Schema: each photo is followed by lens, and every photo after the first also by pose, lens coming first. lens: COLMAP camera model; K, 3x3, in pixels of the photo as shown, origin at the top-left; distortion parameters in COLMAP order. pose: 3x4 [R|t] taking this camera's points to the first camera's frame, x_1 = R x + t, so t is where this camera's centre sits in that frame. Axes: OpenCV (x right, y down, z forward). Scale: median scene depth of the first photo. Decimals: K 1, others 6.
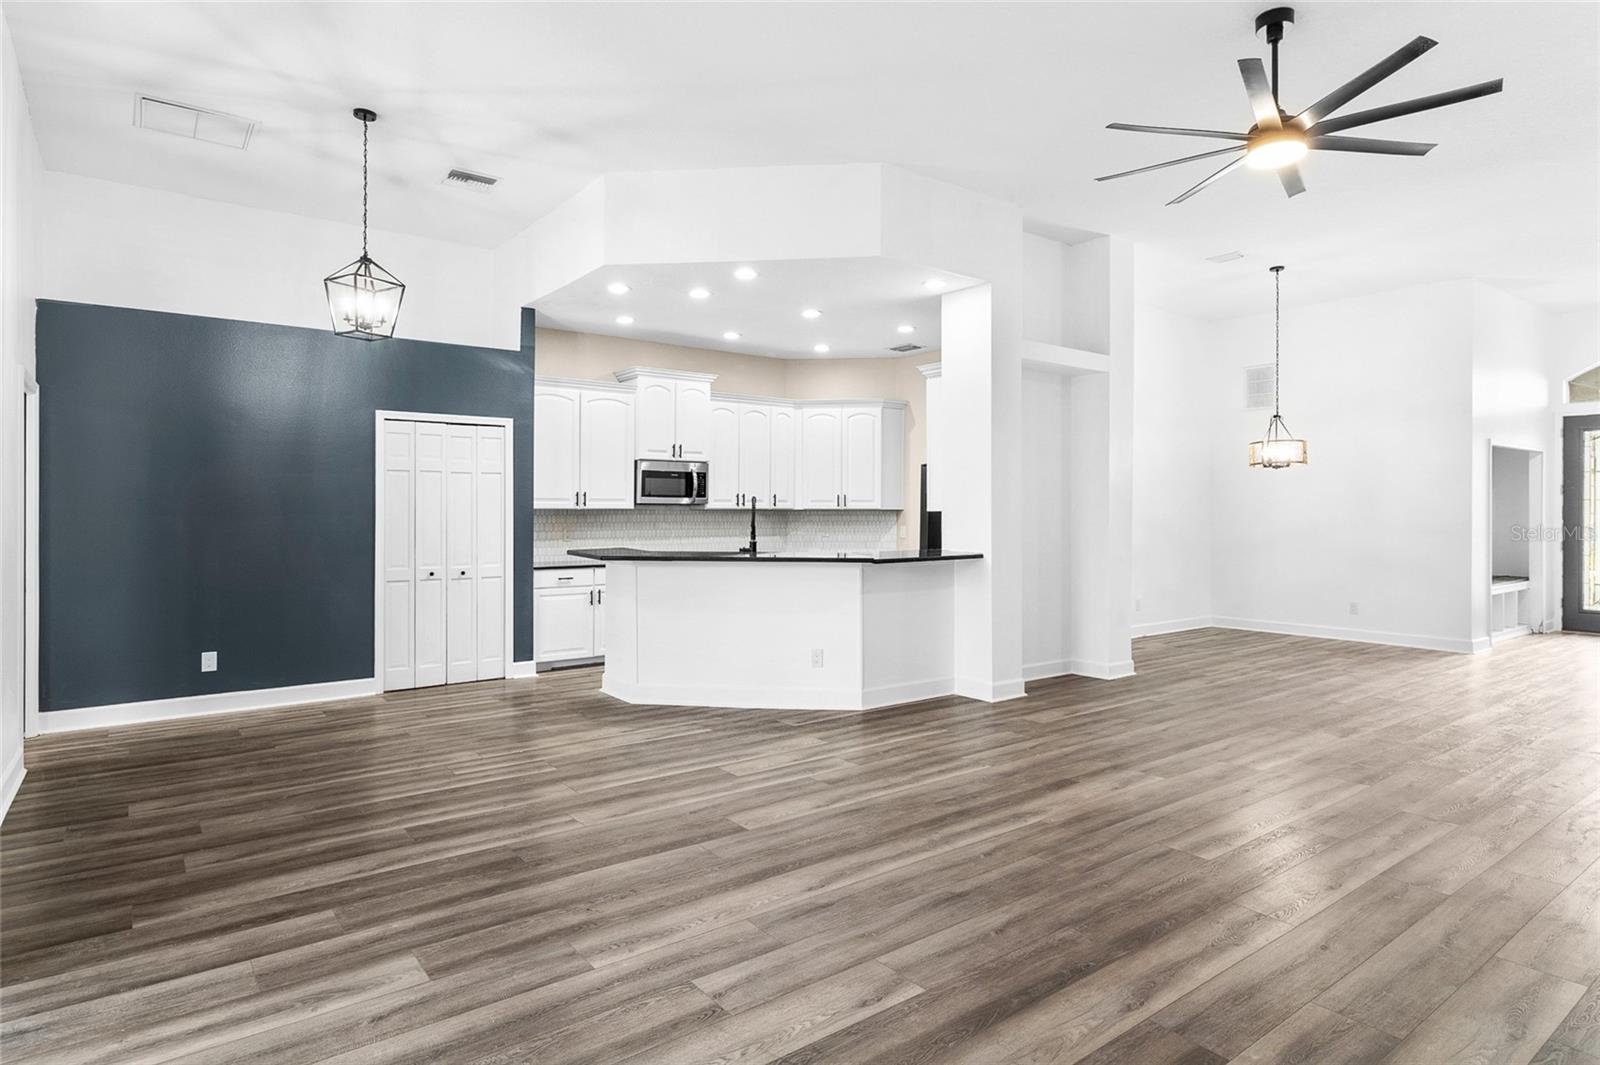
lens RADIAL K [[869.1, 0, 813.4], [0, 869.1, 520.0], [0, 0, 1]] dist [0.002066, -0.000418]
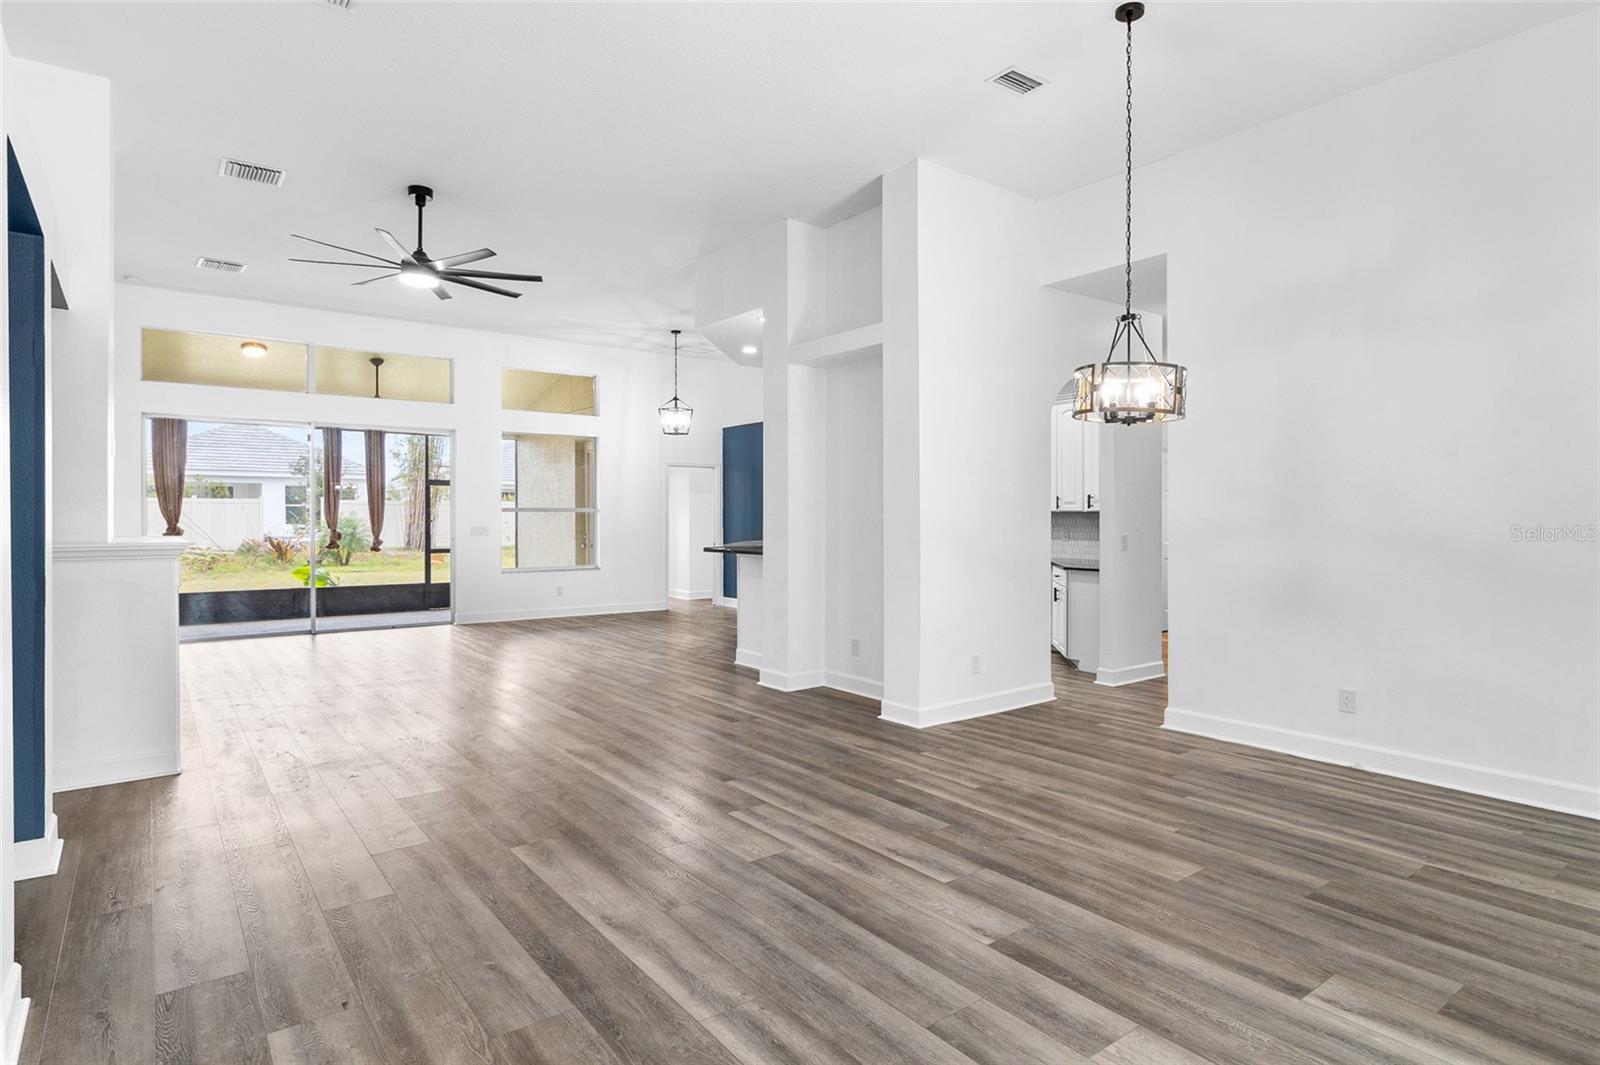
lens RADIAL K [[869.1, 0, 836.3], [0, 869.1, 515.7], [0, 0, 1]] dist [0.002066, -0.000418]
pose [[0.023285, -0.000430, -0.999729, 0.899529], [-0.011146, 0.999938, -0.000690, -0.004560], [0.999667, 0.011159, 0.023279, 0.726719]]
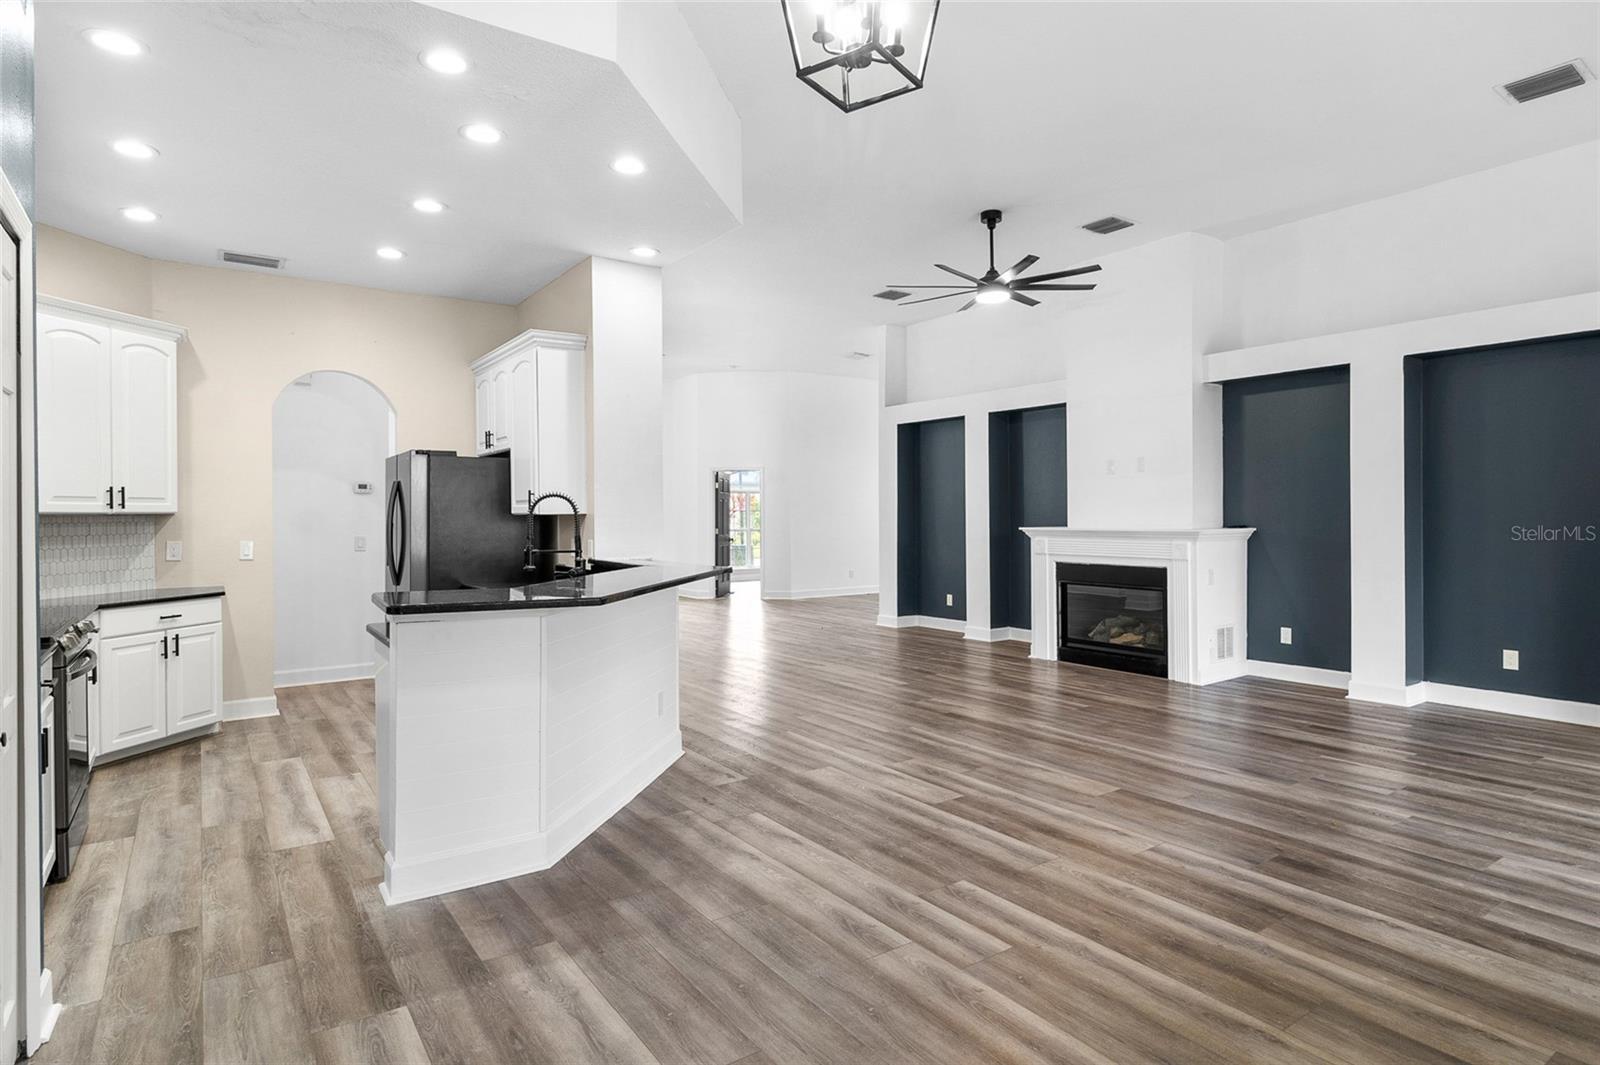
lens RADIAL K [[869.1, 0, 824.3], [0, 869.1, 517.2], [0, 0, 1]] dist [0.002066, -0.000418]
pose [[0.031525, -0.005279, 0.999489, -0.497575], [0.018862, 0.999811, 0.004685, -0.004440], [-0.999325, 0.018705, 0.031619, 0.540770]]
